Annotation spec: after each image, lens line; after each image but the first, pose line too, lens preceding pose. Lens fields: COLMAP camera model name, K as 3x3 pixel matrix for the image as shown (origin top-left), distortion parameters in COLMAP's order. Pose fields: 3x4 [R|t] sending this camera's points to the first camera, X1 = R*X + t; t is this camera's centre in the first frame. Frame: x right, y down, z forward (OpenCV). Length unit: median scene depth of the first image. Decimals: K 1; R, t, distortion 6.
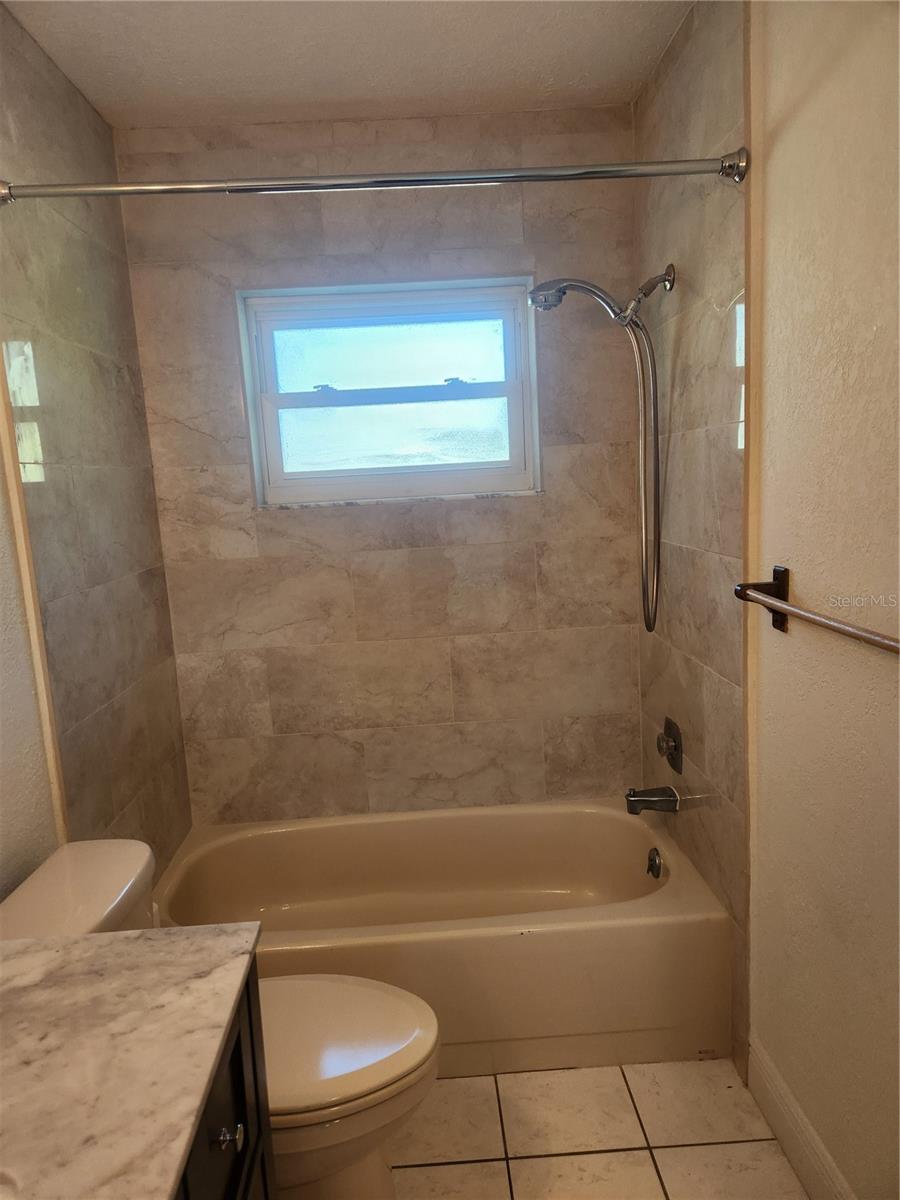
lens RADIAL K [[801.4, 0, 450.0], [0, 801.4, 600.0], [0, 0, 1]] dist [0.088612, -0.084739]
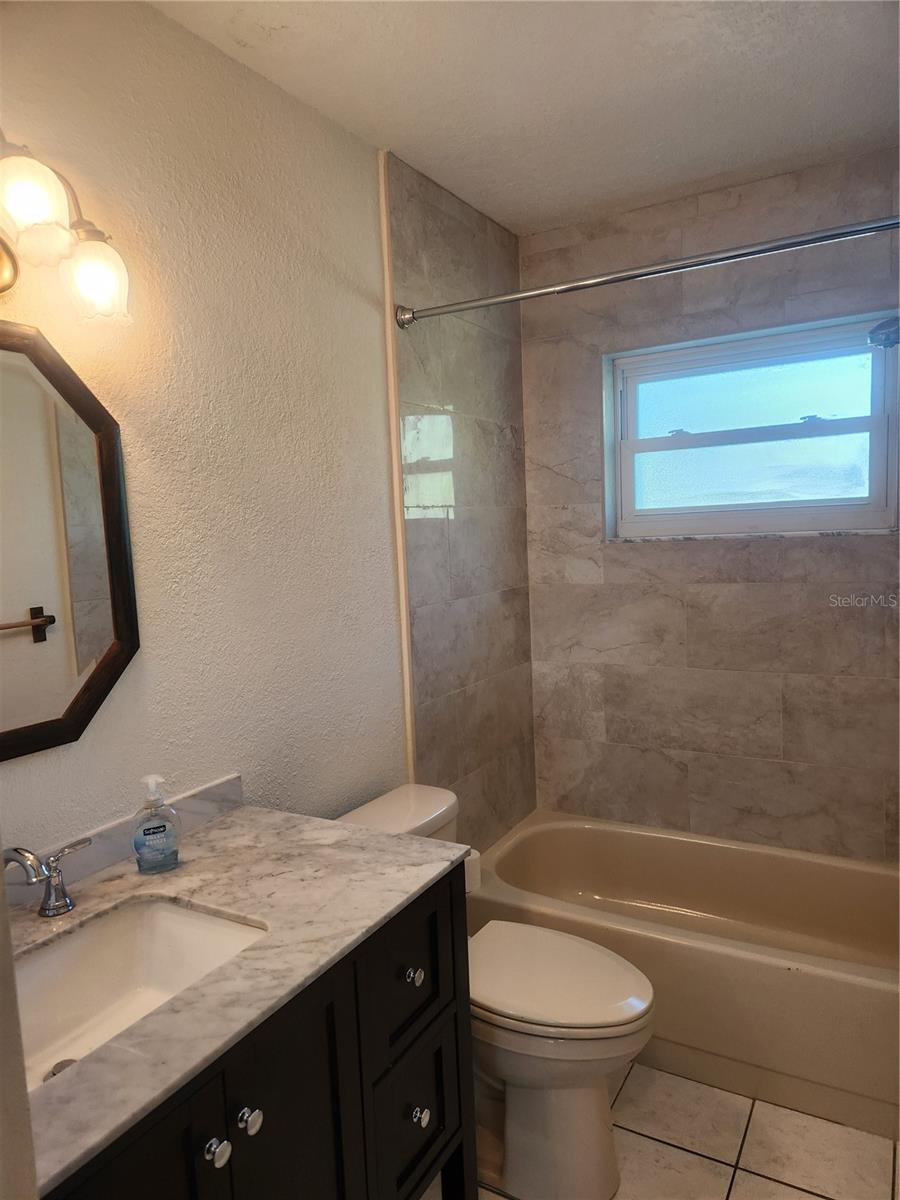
lens RADIAL K [[801.4, 0, 450.0], [0, 801.4, 600.0], [0, 0, 1]] dist [0.088612, -0.084739]
pose [[0.851109, 0.066946, -0.520703, 0.170296], [-0.083667, 0.996456, -0.008643, -0.001990], [0.518279, 0.050922, 0.853694, -0.082448]]
